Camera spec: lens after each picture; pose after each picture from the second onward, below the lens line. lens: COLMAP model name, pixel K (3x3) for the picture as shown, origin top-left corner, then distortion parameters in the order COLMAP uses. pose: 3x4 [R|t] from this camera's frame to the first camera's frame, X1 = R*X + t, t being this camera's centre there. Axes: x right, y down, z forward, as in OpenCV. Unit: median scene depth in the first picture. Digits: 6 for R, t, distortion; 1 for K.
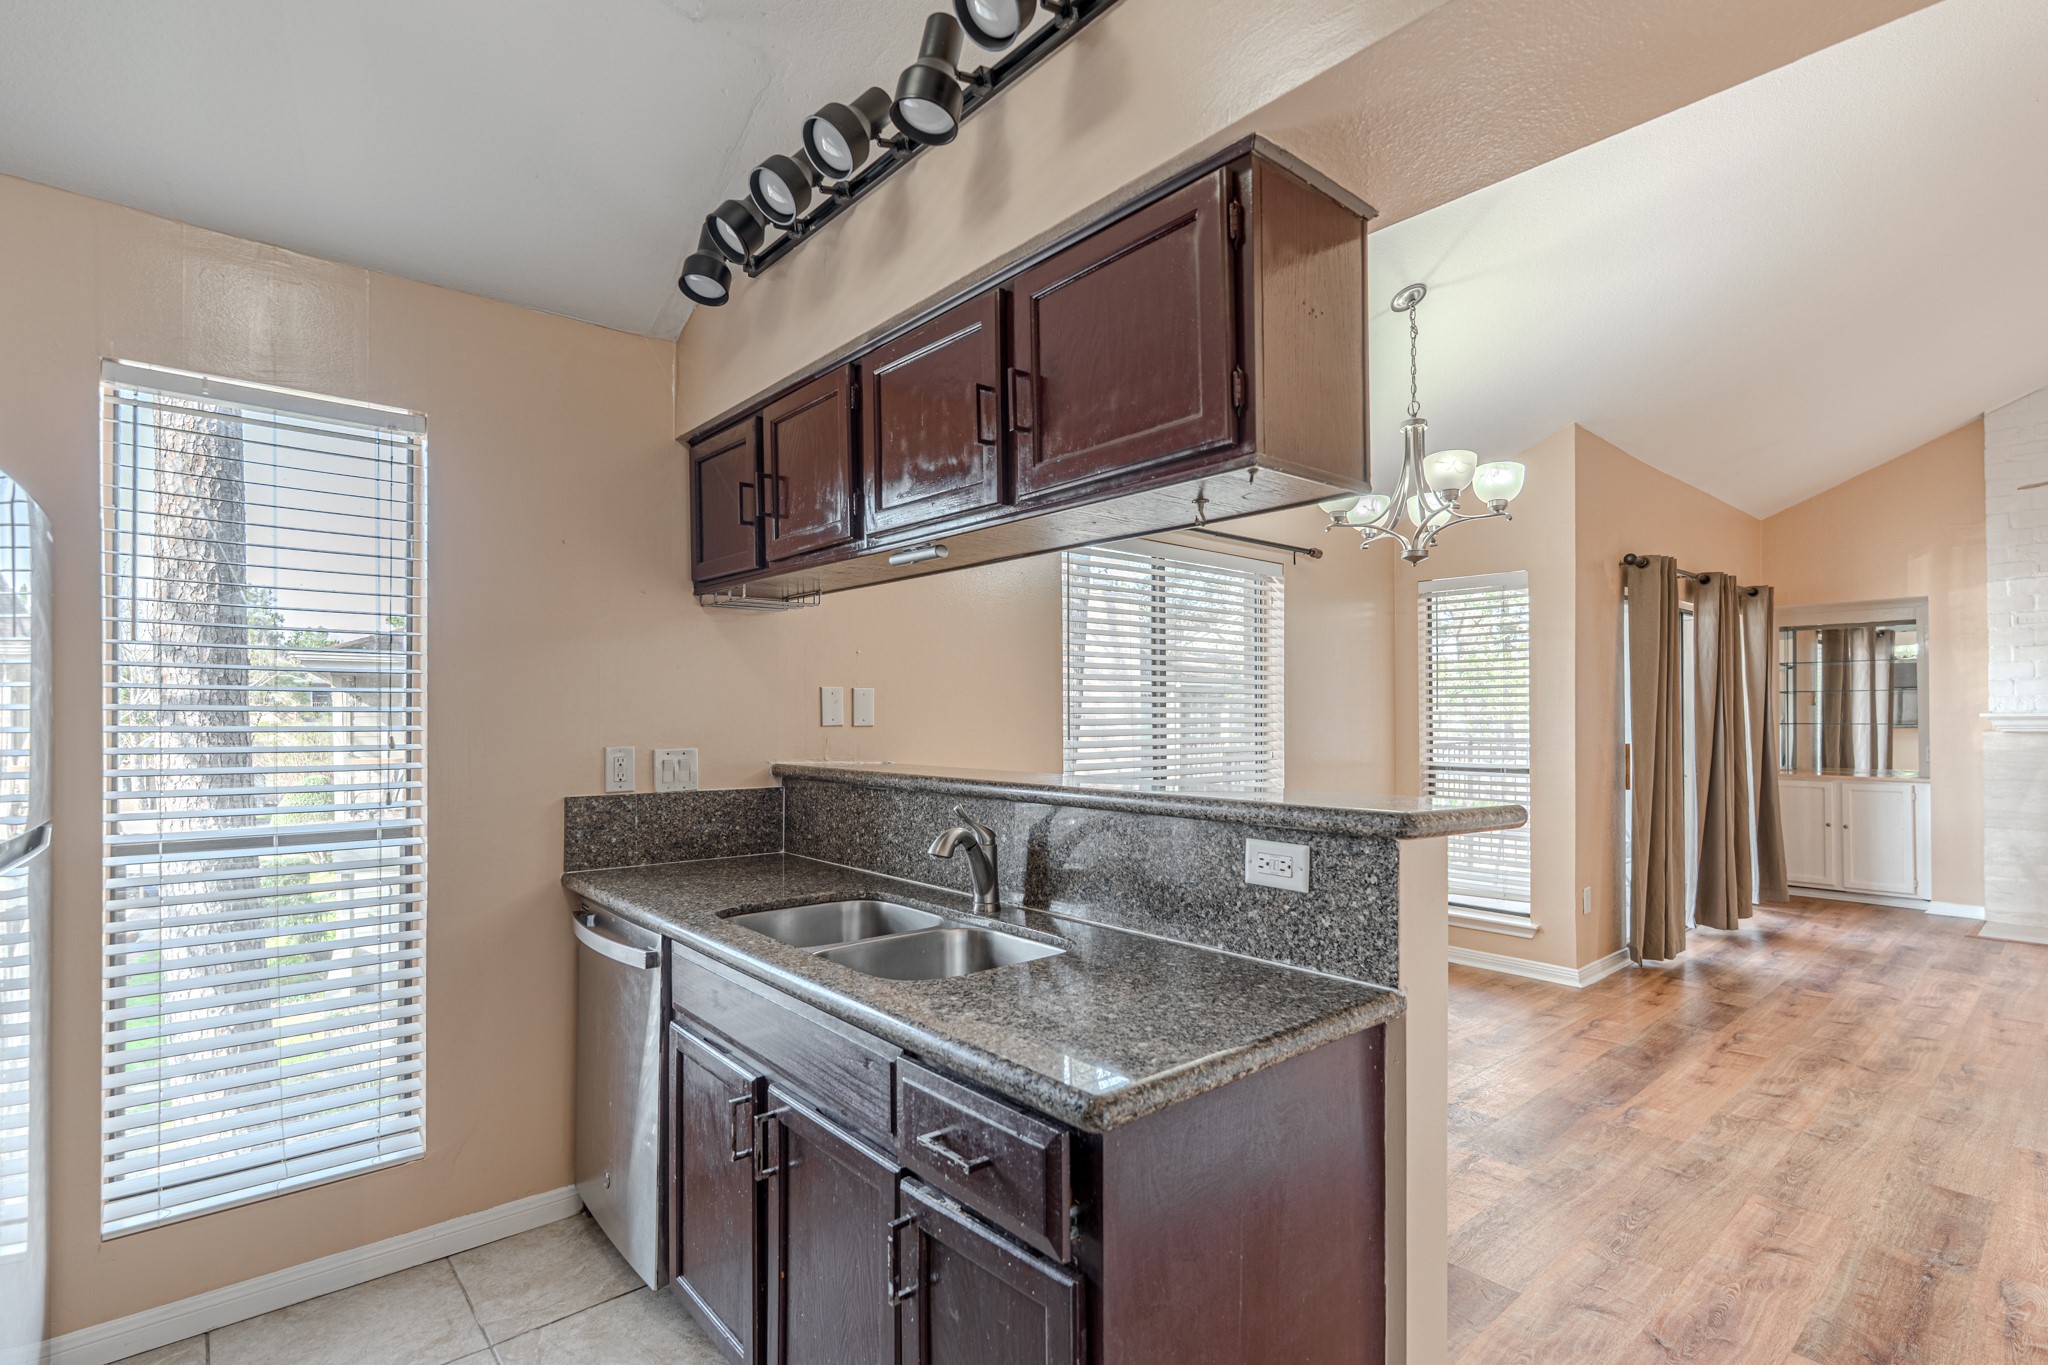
lens RADIAL K [[954.2, 0, 1005.5], [0, 954.2, 710.5], [0, 0, 1]] dist [-0.003945, -0.000391]
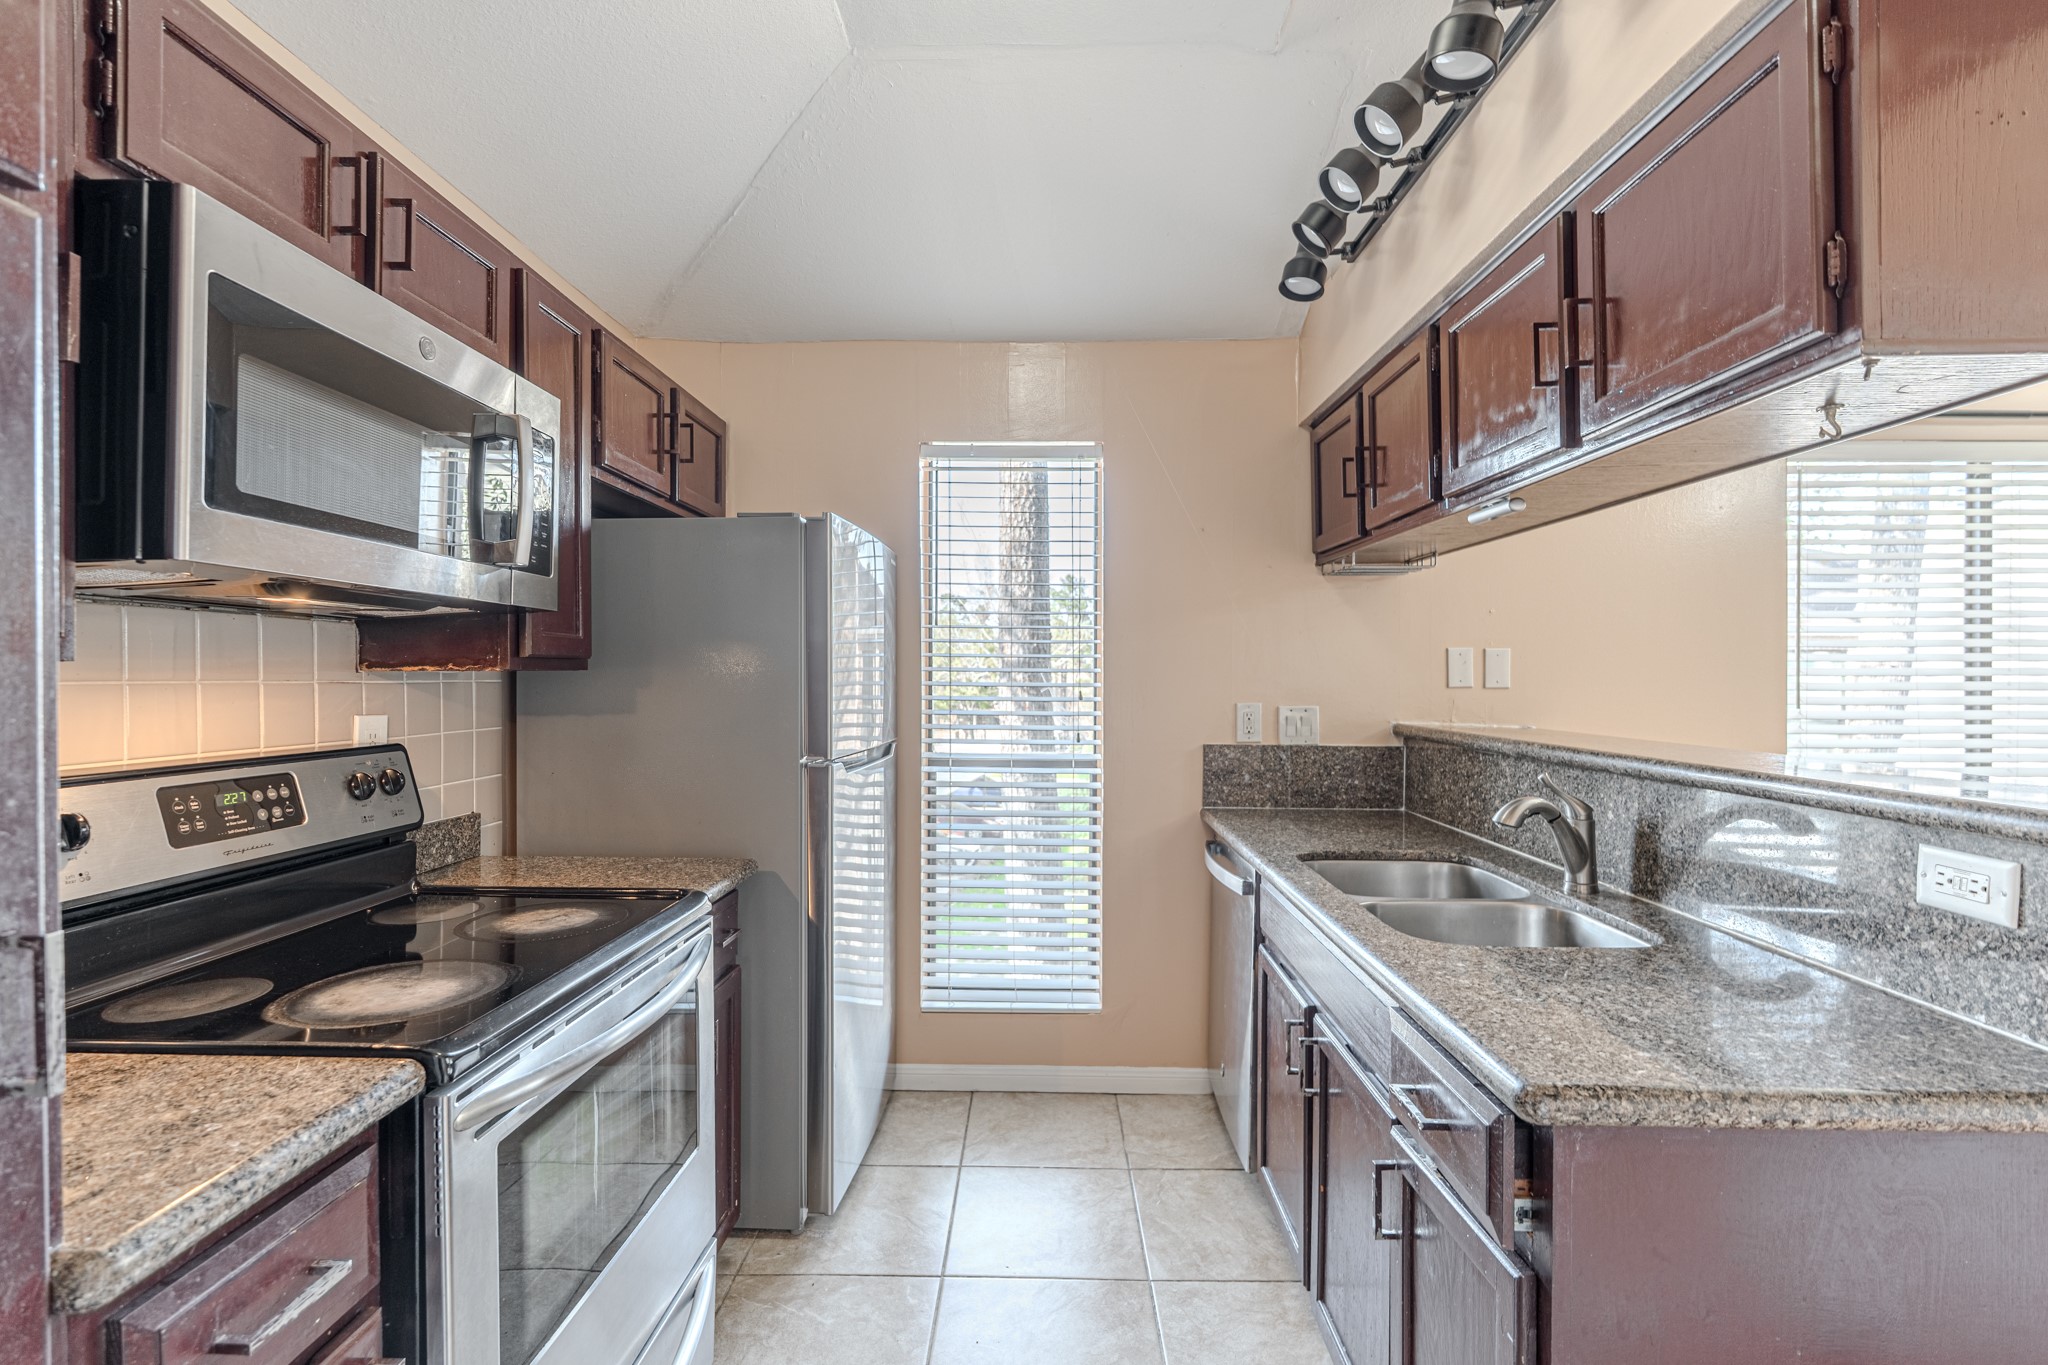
lens RADIAL K [[910.2, 0, 1027.6], [0, 910.2, 683.4], [0, 0, 1]] dist [-0.005586, 0.000286]
pose [[0.749478, 0.010115, -0.661952, 0.123877], [-0.000804, 0.999896, 0.014368, -0.001339], [0.662028, -0.010236, 0.749409, 0.000563]]
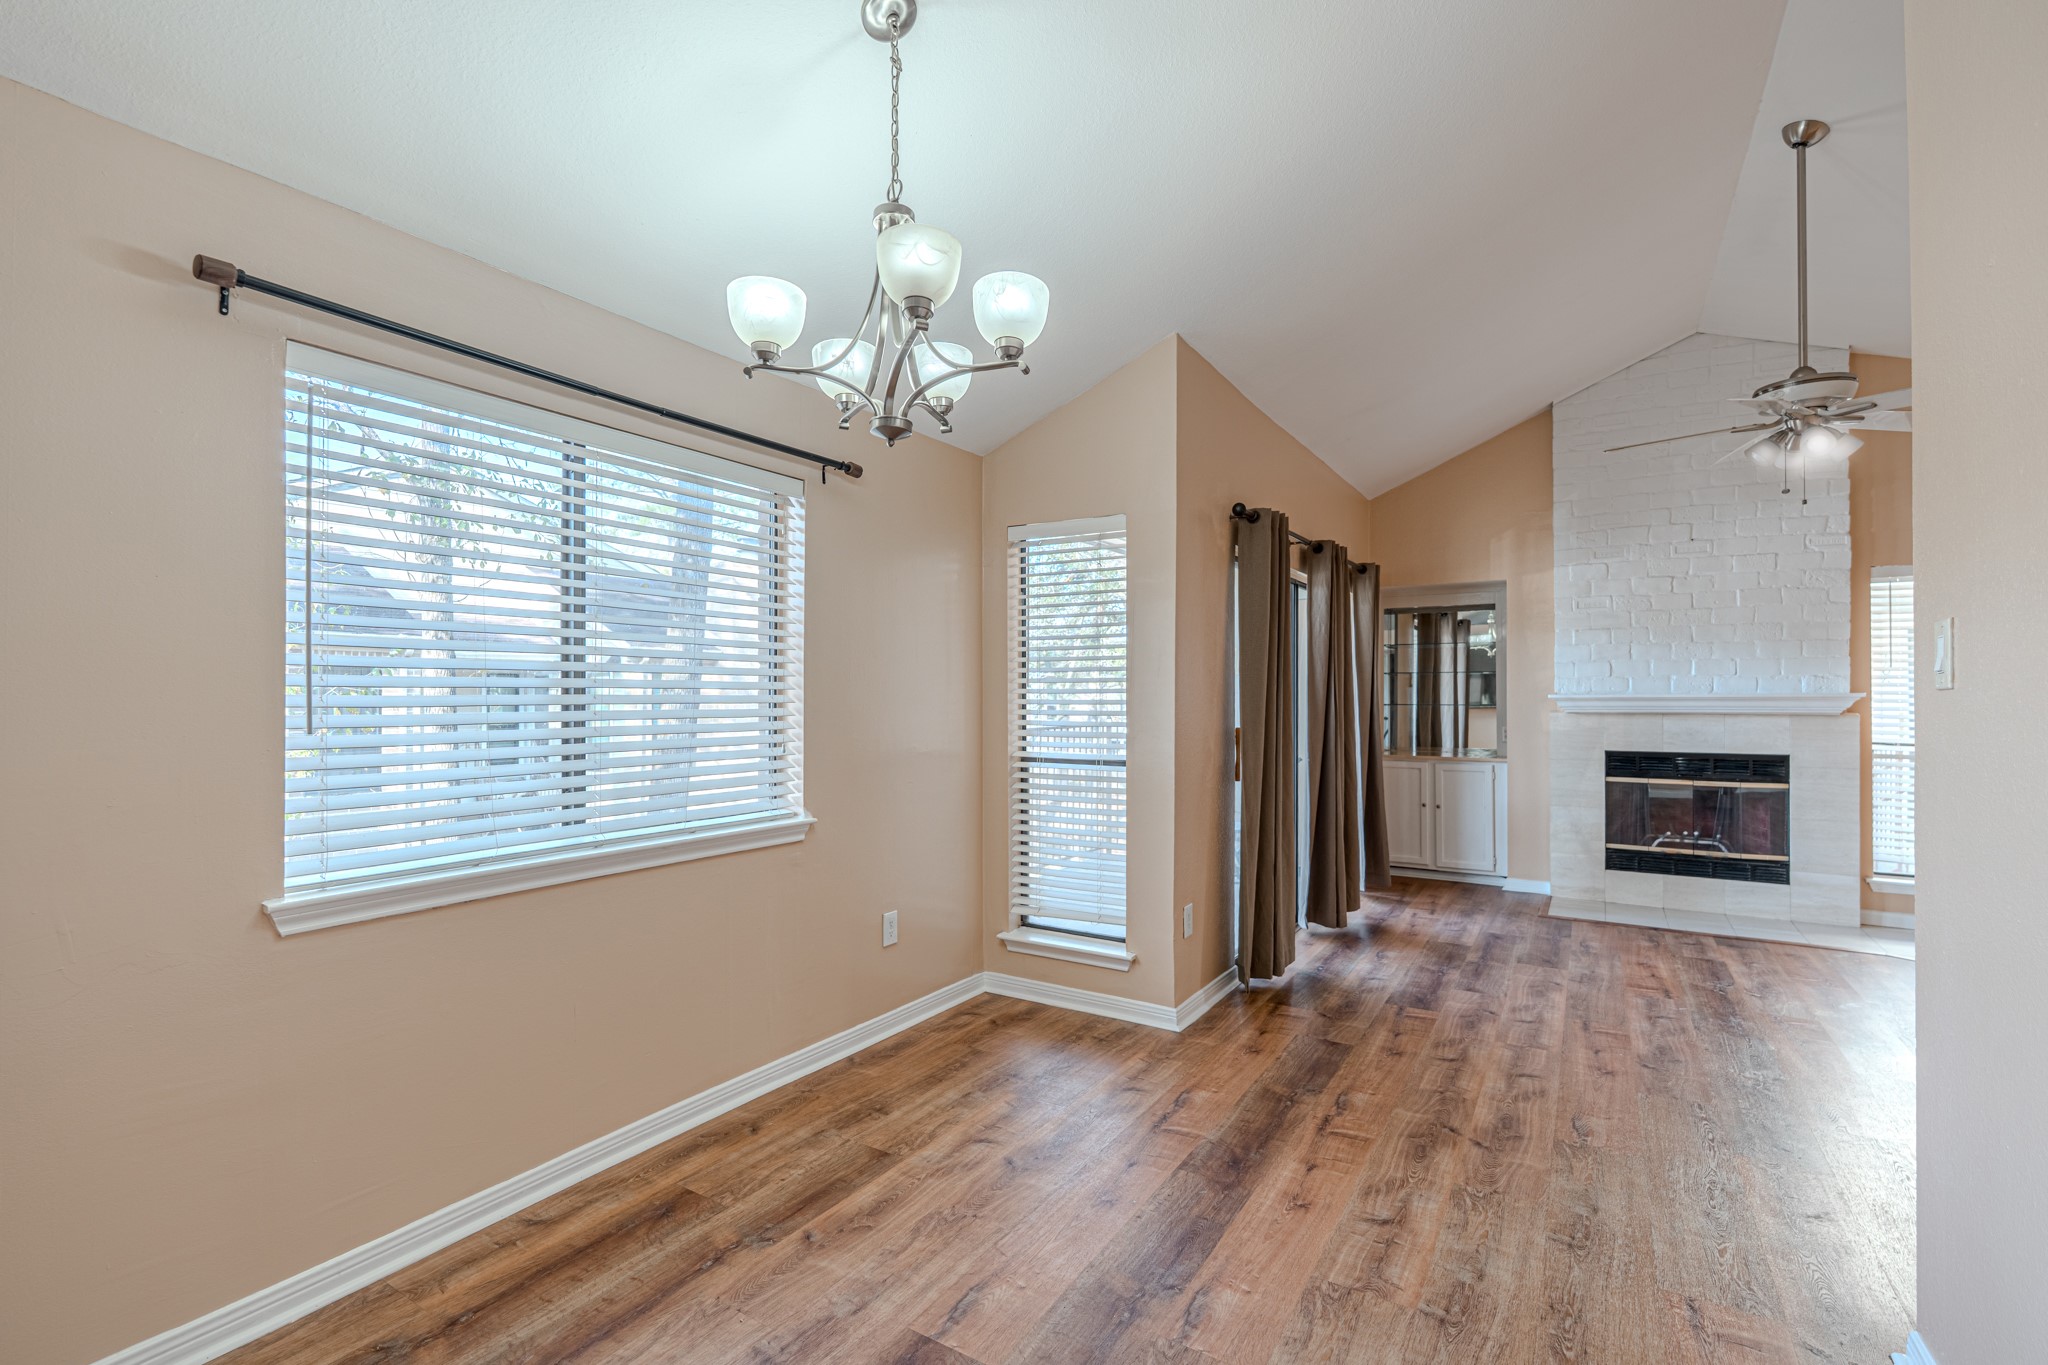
lens RADIAL K [[913.1, 0, 1018.4], [0, 913.1, 695.2], [0, 0, 1]] dist [-0.001555, -0.000370]
pose [[0.953850, 0.003434, 0.300265, 0.432412], [-0.004483, 0.999986, 0.002807, 0.007818], [-0.300251, -0.004024, 0.953852, 0.544366]]
